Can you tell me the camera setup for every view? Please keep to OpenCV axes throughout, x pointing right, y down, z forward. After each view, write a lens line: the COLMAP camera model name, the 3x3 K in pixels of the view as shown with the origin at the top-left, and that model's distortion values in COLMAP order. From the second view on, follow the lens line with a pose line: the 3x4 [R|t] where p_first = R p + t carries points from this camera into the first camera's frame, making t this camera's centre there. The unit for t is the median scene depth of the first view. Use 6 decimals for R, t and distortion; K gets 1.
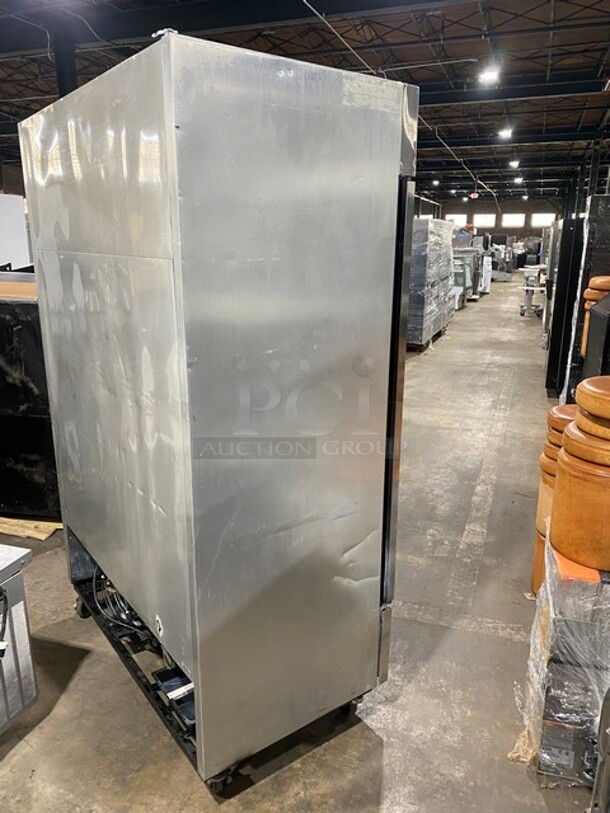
lens RADIAL K [[623.0, 0, 305.0], [0, 623.0, 406.5], [0, 0, 1]] dist [0.005705, 0.000622]
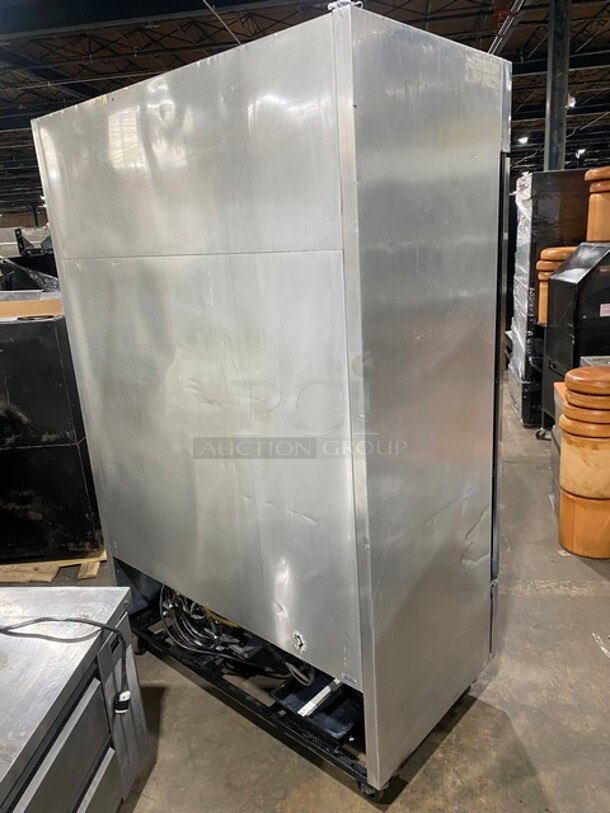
lens RADIAL K [[623.0, 0, 305.0], [0, 623.0, 406.5], [0, 0, 1]] dist [0.005705, 0.000622]
pose [[0.976161, -0.121619, 0.179776, -0.302988], [0.120844, 0.992554, 0.015301, -0.013520], [-0.180298, 0.006788, 0.983589, 0.056424]]
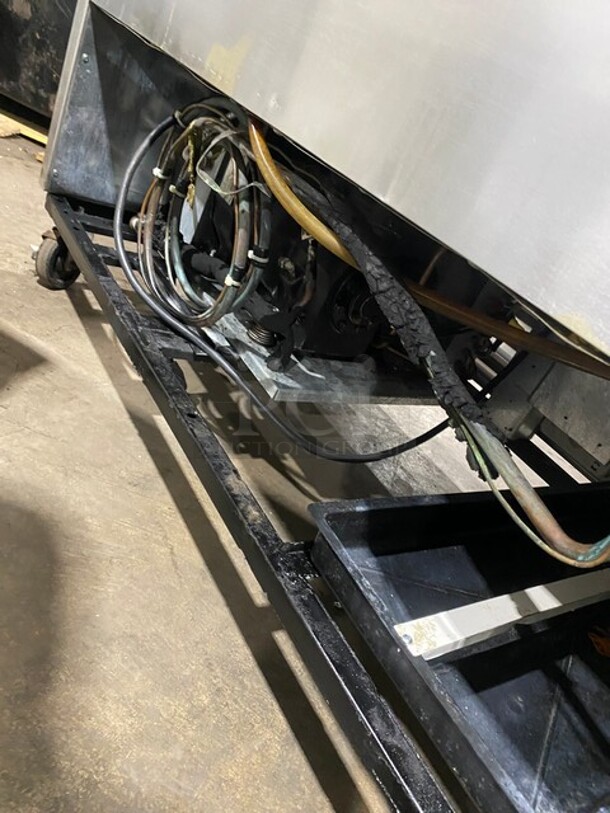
lens RADIAL K [[623.0, 0, 305.0], [0, 623.0, 406.5], [0, 0, 1]] dist [0.005705, 0.000622]
pose [[0.911055, 0.386307, 0.144032, -0.294517], [-0.408842, 0.891574, 0.194790, 0.333105], [-0.053166, -0.236350, 0.970212, 0.744675]]
